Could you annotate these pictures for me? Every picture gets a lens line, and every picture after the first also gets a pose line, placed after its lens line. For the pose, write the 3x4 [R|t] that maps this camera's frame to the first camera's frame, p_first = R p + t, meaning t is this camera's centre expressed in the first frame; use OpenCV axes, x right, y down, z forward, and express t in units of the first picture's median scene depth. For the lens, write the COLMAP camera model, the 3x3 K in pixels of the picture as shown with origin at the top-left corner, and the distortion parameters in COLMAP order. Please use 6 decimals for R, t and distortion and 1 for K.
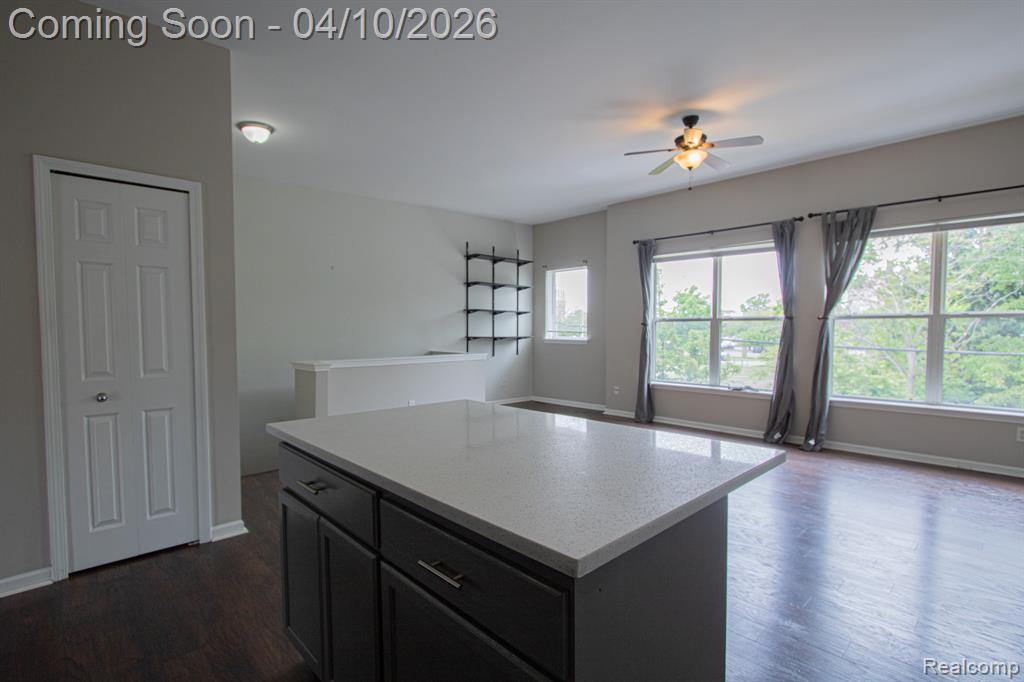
lens RADIAL K [[475.0, 0, 534.3], [0, 475.0, 351.3], [0, 0, 1]] dist [-0.019085, 0.001189]
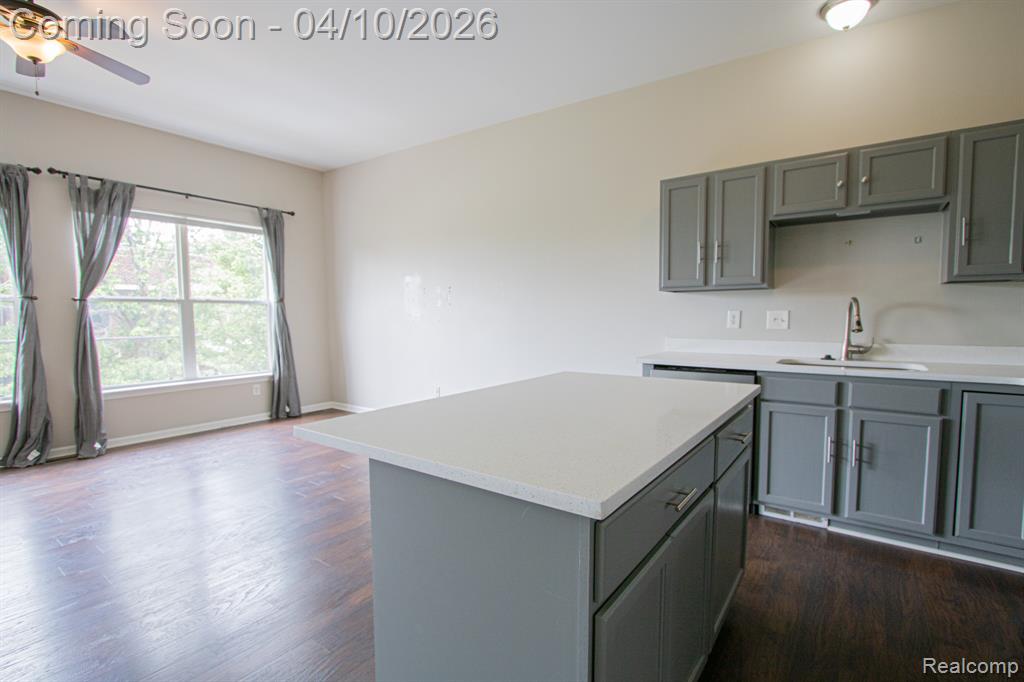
lens RADIAL K [[475.0, 0, 534.3], [0, 475.0, 351.3], [0, 0, 1]] dist [-0.019085, 0.001189]
pose [[-0.182004, -0.078463, 0.980162, -0.373942], [0.044367, 0.995141, 0.087900, -0.016767], [-0.982296, 0.059485, -0.177638, 0.368647]]
